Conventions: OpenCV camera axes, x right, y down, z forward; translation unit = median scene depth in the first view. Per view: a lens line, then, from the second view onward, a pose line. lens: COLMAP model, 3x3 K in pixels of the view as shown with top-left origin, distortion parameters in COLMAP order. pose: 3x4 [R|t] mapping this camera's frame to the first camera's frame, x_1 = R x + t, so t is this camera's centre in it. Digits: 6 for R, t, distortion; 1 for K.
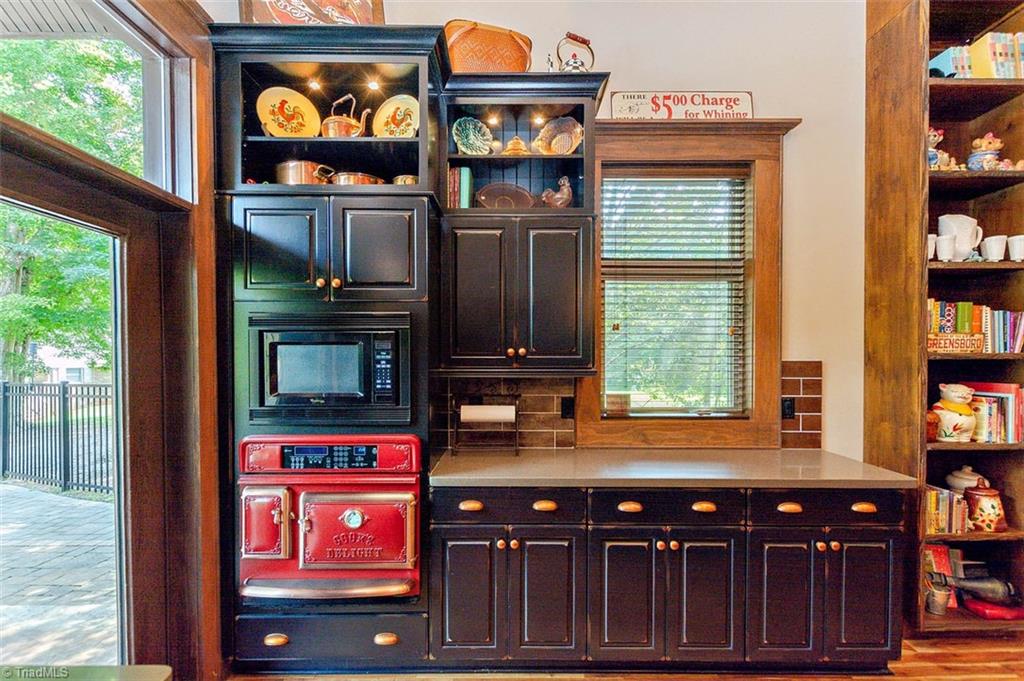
lens RADIAL K [[468.2, 0, 511.3], [0, 468.2, 366.7], [0, 0, 1]] dist [0.007671, -0.002476]
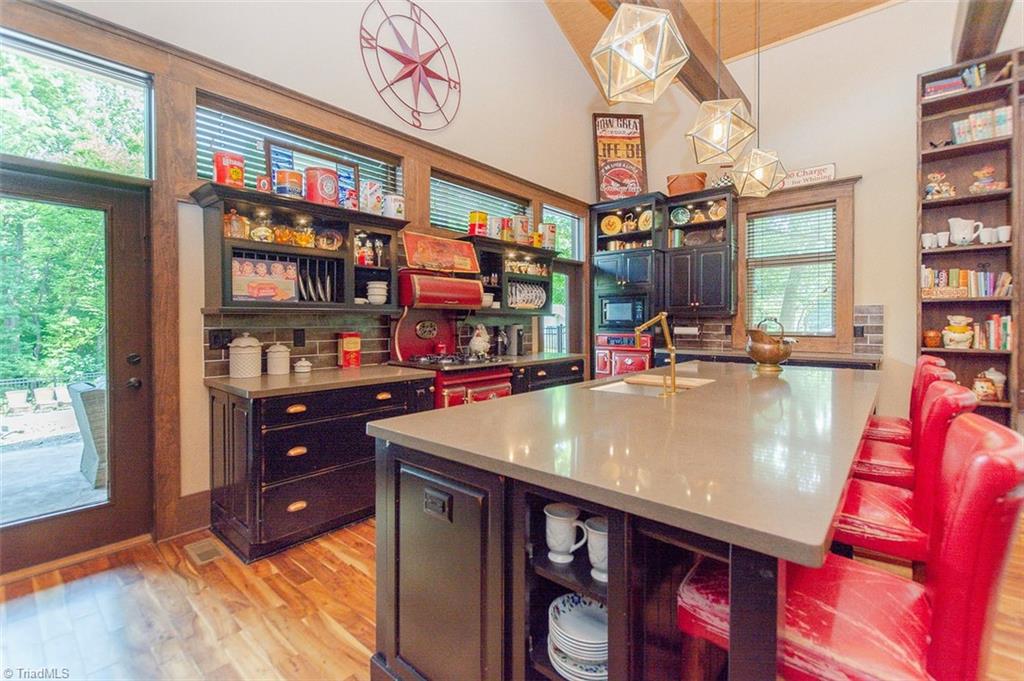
lens RADIAL K [[468.2, 0, 525.4], [0, 468.2, 325.6], [0, 0, 1]] dist [0.007671, -0.002476]
pose [[0.782153, -0.002270, -0.623082, 0.876067], [-0.008364, 0.999865, -0.014142, 0.125694], [0.623030, 0.016272, 0.782029, -1.518916]]
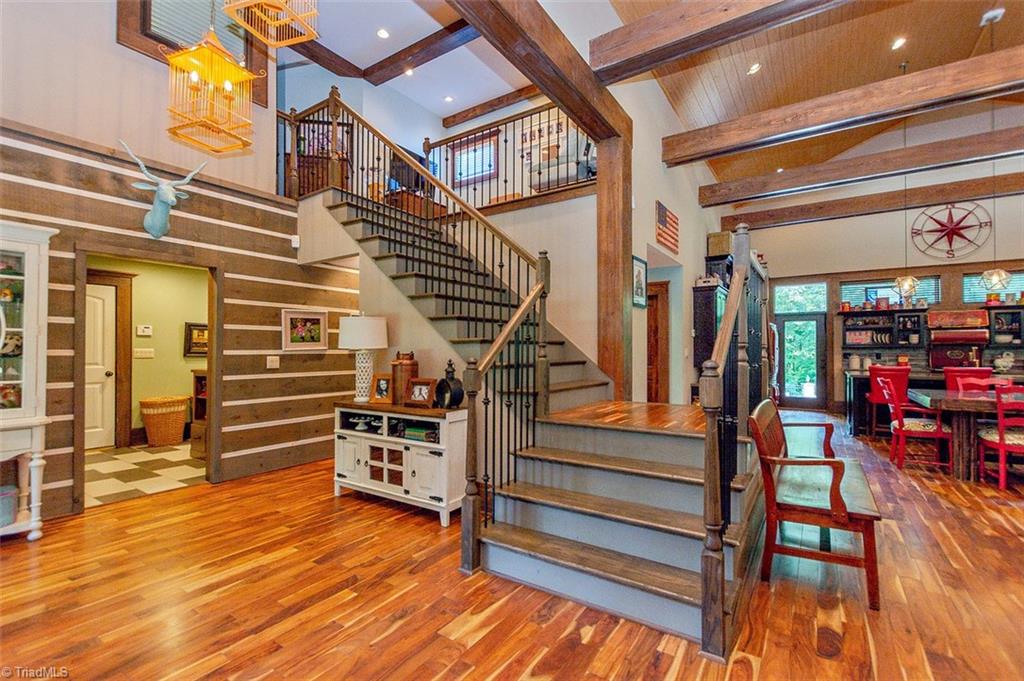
lens RADIAL K [[468.2, 0, 496.9], [0, 468.2, 341.4], [0, 0, 1]] dist [0.007671, -0.002476]
pose [[-0.565452, -0.009755, -0.824723, 4.632755], [-0.019807, 0.999802, 0.001755, 0.081321], [0.824543, 0.017327, -0.565534, -1.243968]]
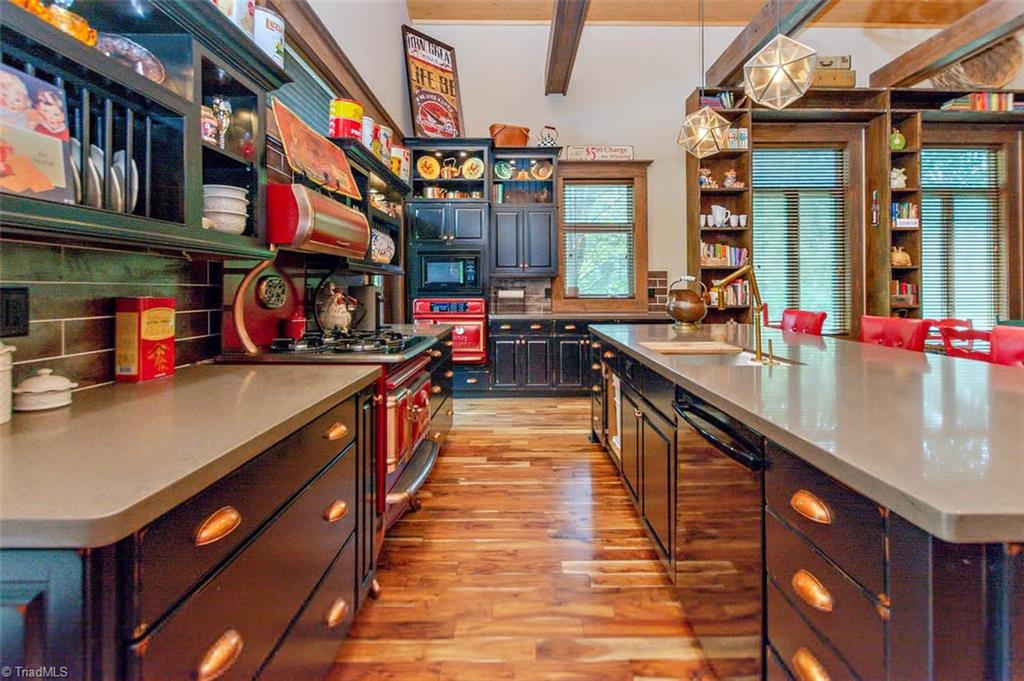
lens RADIAL K [[468.2, 0, 548.9], [0, 468.2, 289.8], [0, 0, 1]] dist [0.007671, -0.002476]
pose [[0.998233, -0.008148, 0.058864, -0.003040], [0.009436, 0.999721, -0.021633, 0.140888], [-0.058671, 0.022150, 0.998032, -1.355157]]
